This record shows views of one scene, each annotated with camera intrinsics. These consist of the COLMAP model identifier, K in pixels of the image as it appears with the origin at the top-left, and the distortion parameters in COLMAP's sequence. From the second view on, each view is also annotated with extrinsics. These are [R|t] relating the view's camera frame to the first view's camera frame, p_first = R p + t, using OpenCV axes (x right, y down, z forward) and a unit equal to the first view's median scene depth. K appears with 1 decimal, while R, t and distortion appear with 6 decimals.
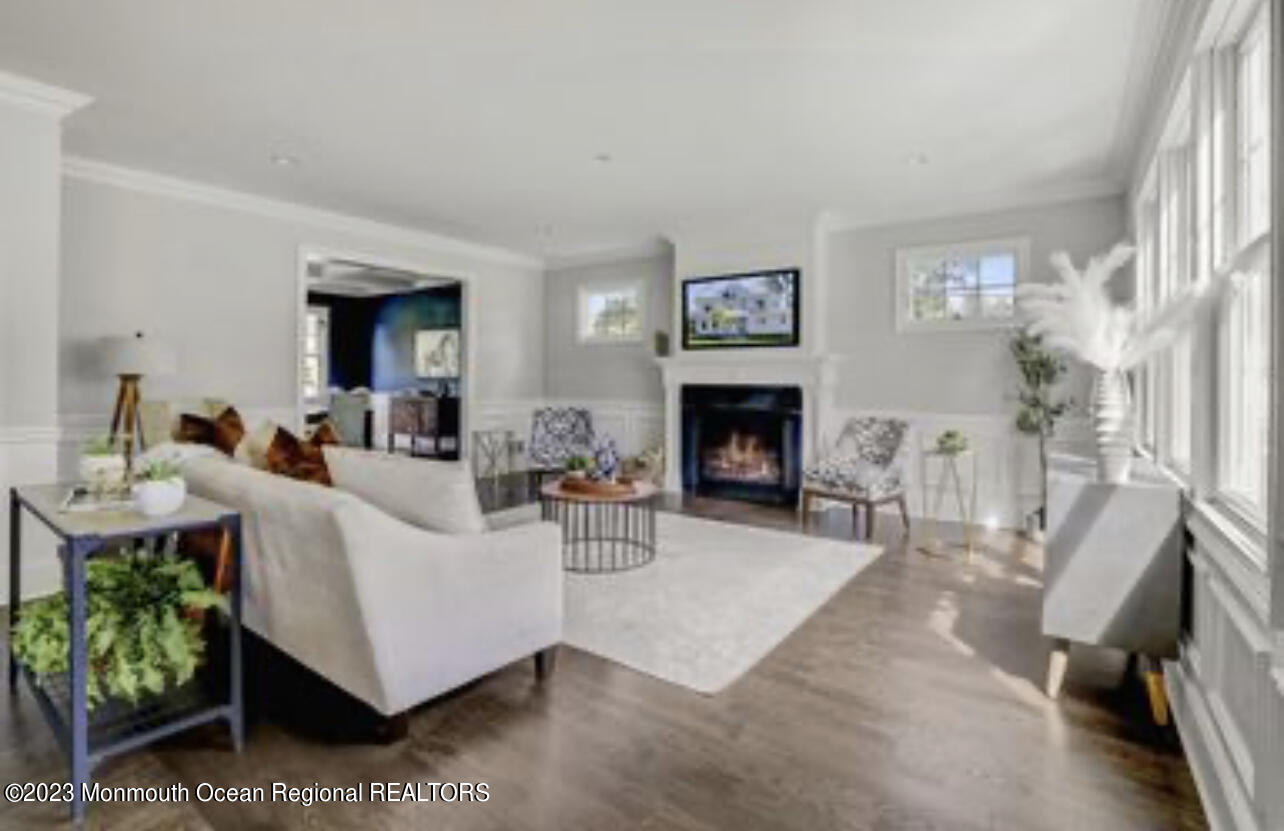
lens RADIAL K [[599.3, 0, 646.2], [0, 599.3, 381.0], [0, 0, 1]] dist [-0.003923, -0.000167]
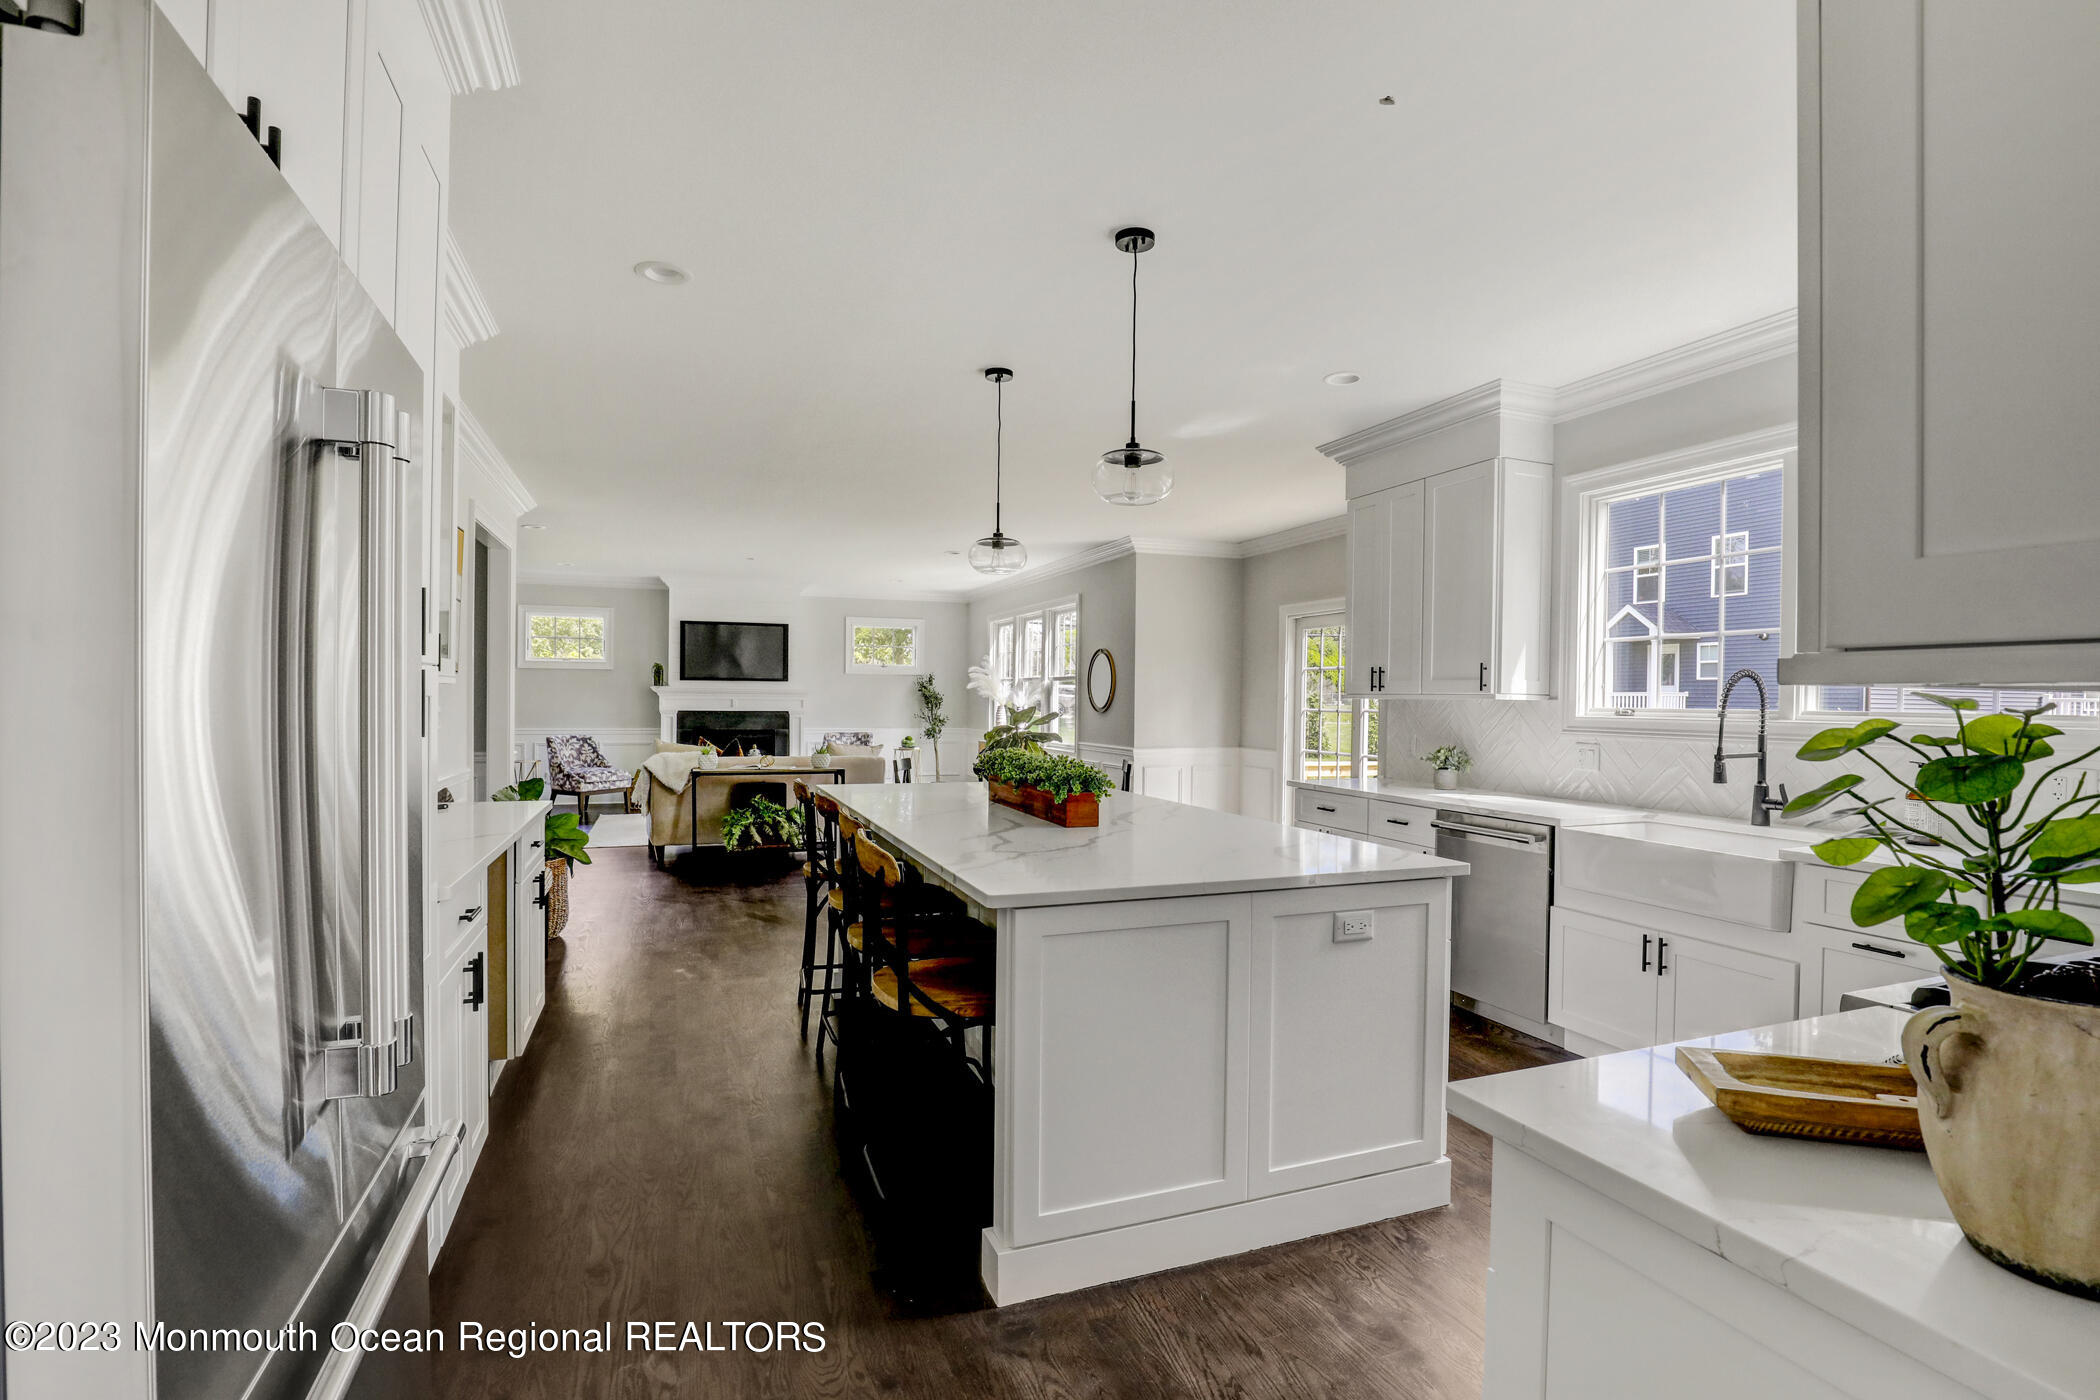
lens RADIAL K [[961.9, 0, 1048.7], [0, 961.9, 705.2], [0, 0, 1]] dist [-0.033598, 0.003571]
pose [[0.545188, -0.007109, 0.838284, -1.148985], [-0.004169, 0.999929, 0.011191, -0.029539], [-0.838304, -0.009596, 0.545119, -0.622832]]
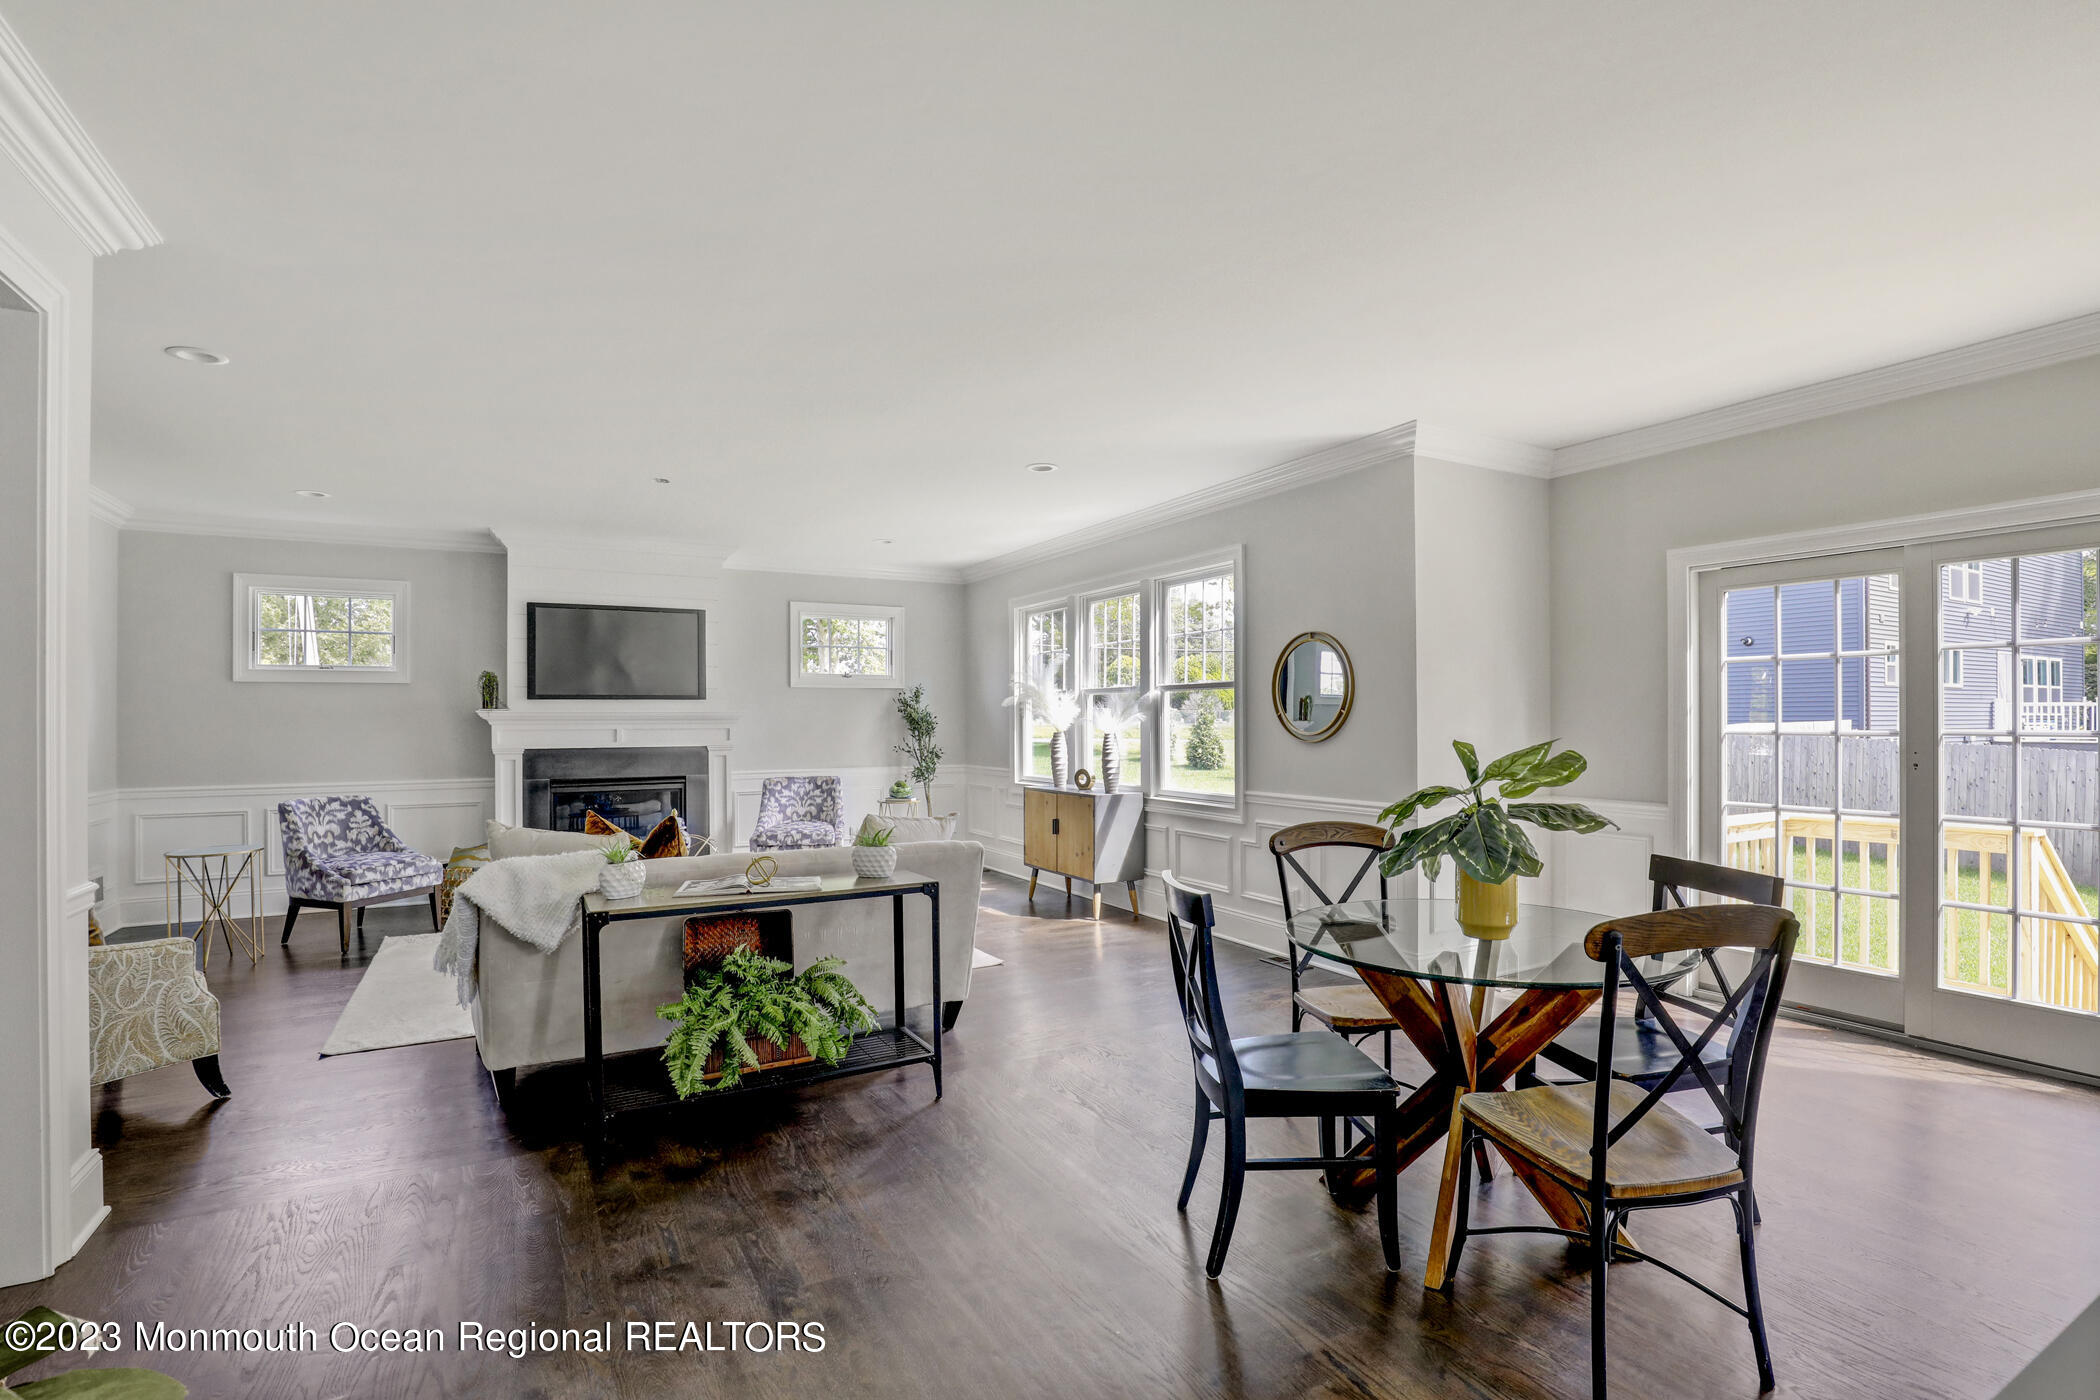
lens RADIAL K [[961.9, 0, 1049.6], [0, 961.9, 707.8], [0, 0, 1]] dist [-0.033598, 0.003571]
pose [[0.415320, 0.001756, 0.909674, -0.739797], [0.012055, 0.999900, -0.007434, -0.028563], [-0.909596, 0.014054, 0.415257, -0.023685]]
